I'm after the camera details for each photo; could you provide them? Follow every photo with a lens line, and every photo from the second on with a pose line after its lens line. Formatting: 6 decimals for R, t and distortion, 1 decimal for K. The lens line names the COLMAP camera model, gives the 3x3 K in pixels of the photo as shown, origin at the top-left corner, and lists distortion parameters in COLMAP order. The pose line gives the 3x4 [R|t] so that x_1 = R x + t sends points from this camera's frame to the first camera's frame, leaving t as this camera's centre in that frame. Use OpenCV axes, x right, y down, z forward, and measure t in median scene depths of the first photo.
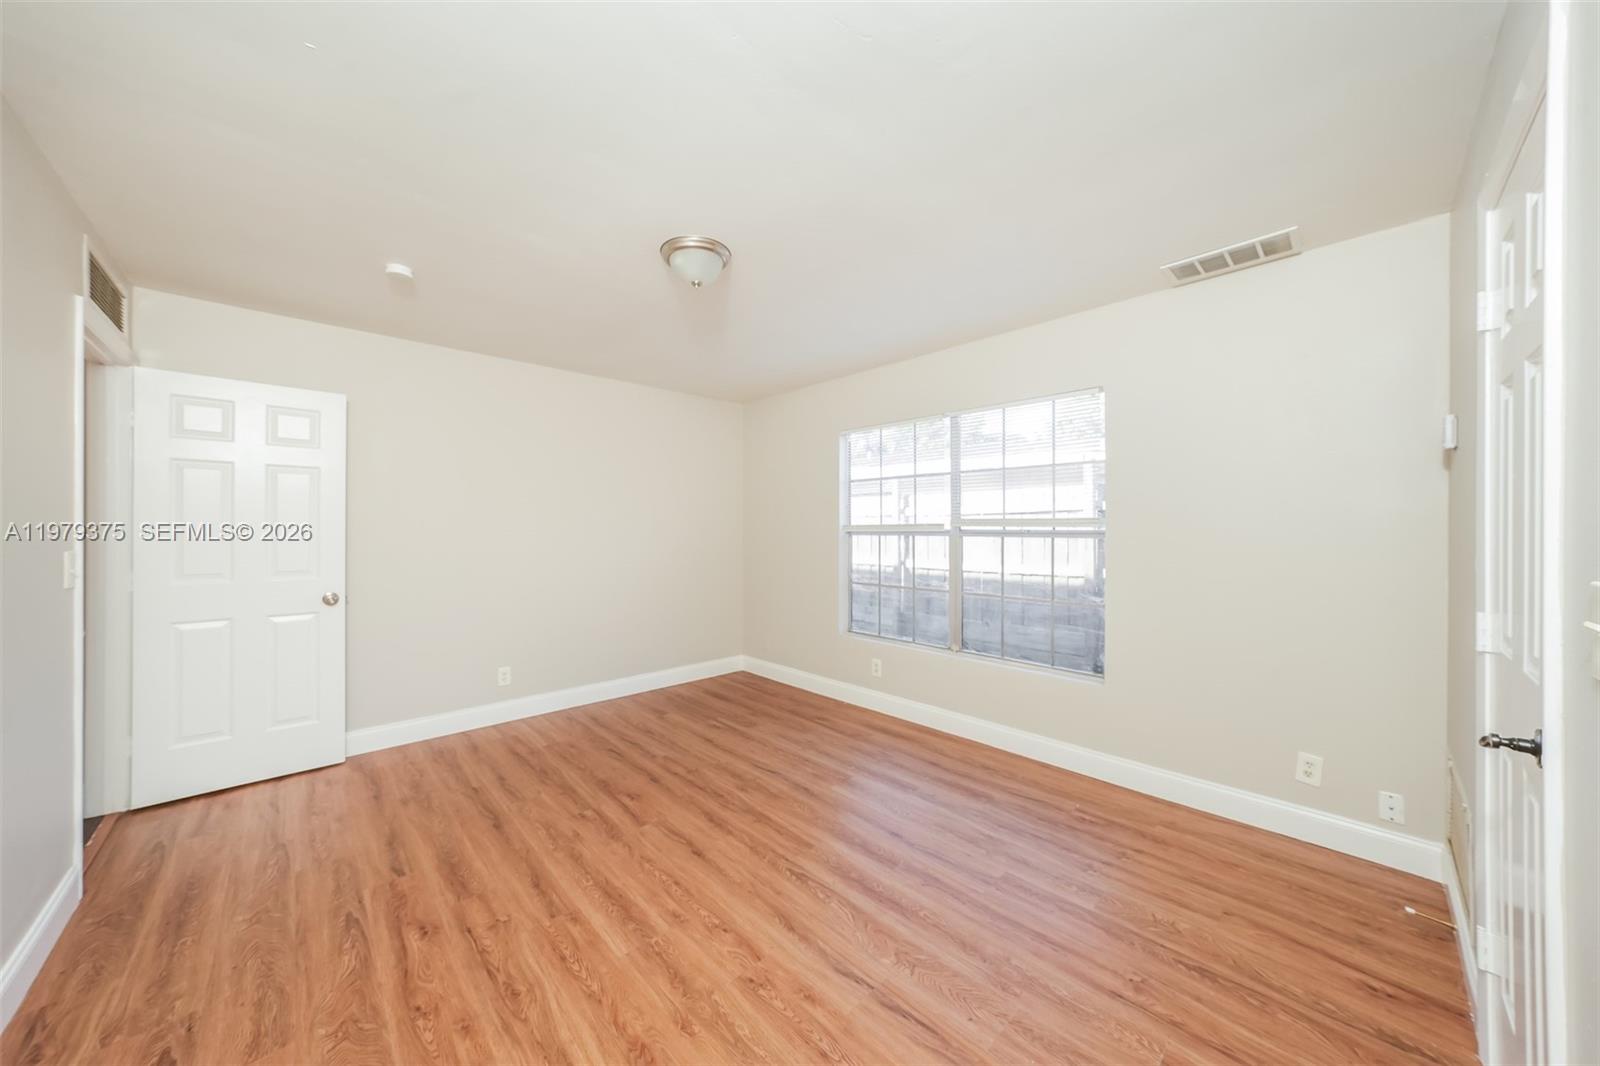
lens RADIAL K [[557.3, 0, 796.8], [0, 557.3, 531.6], [0, 0, 1]] dist [-0.000183, 0.000476]
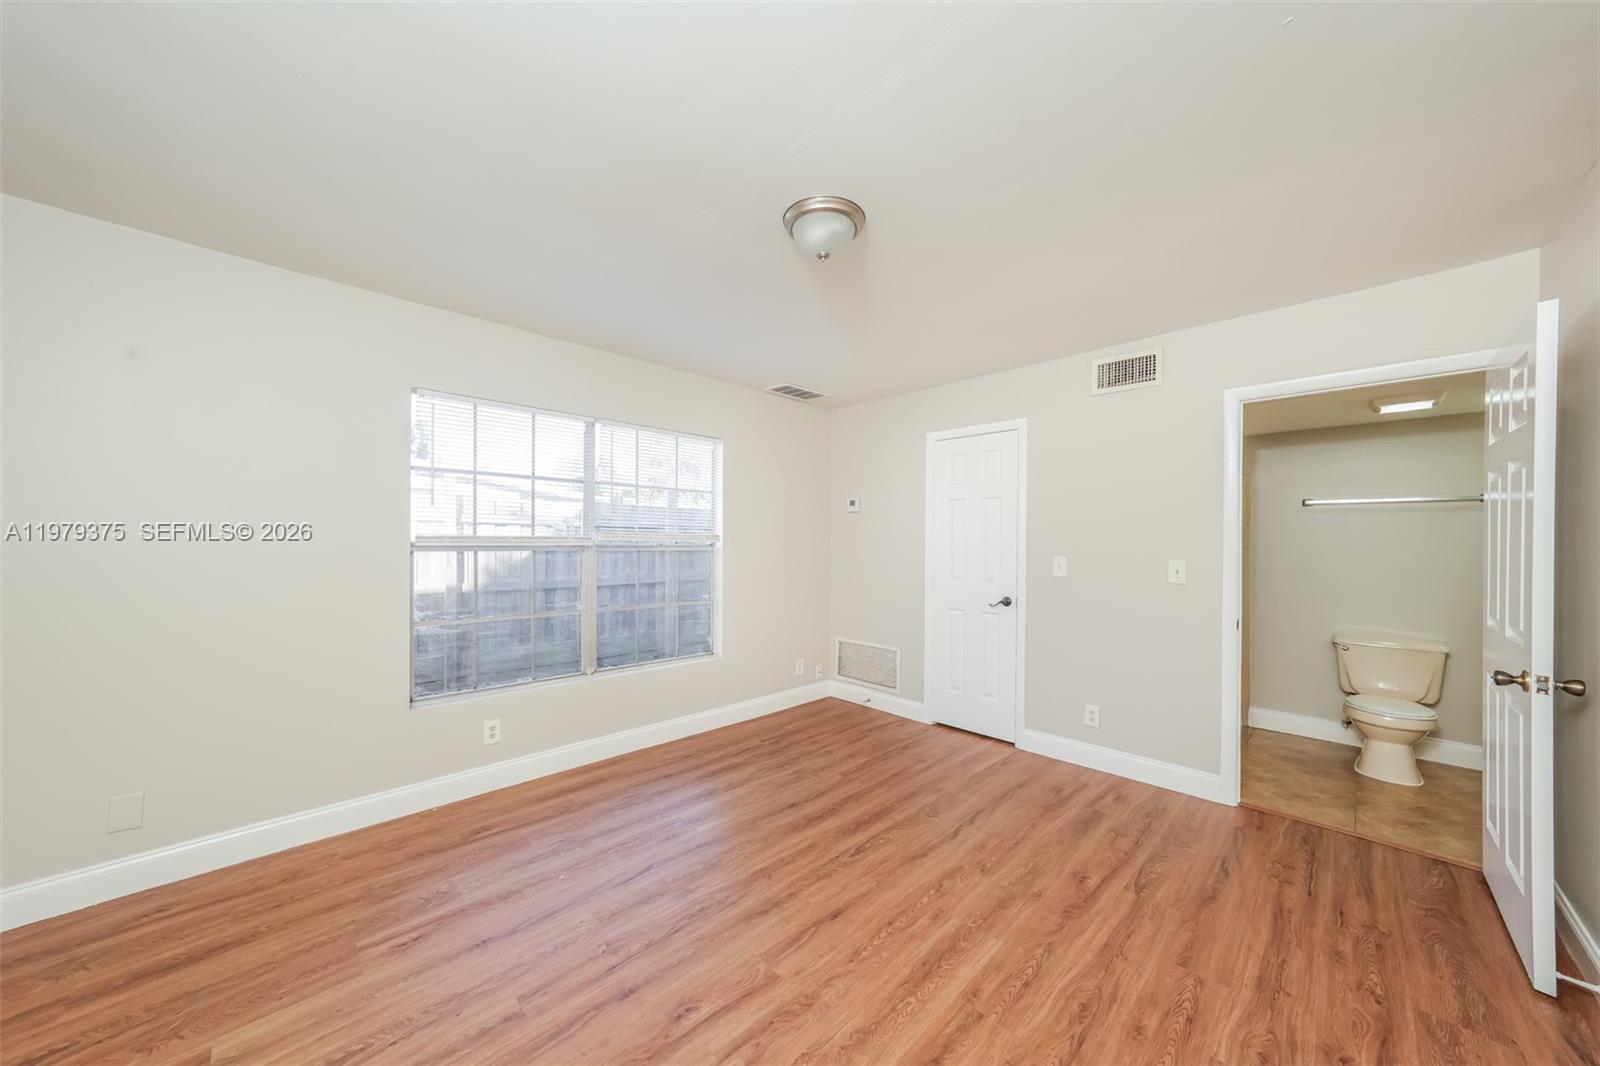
lens RADIAL K [[557.3, 0, 796.8], [0, 557.3, 531.6], [0, 0, 1]] dist [-0.000183, 0.000476]
pose [[-0.039853, 0.027523, 0.998826, -1.008746], [-0.002375, 0.999615, -0.027639, 0.002034], [-0.999203, -0.003474, -0.039772, 1.041479]]
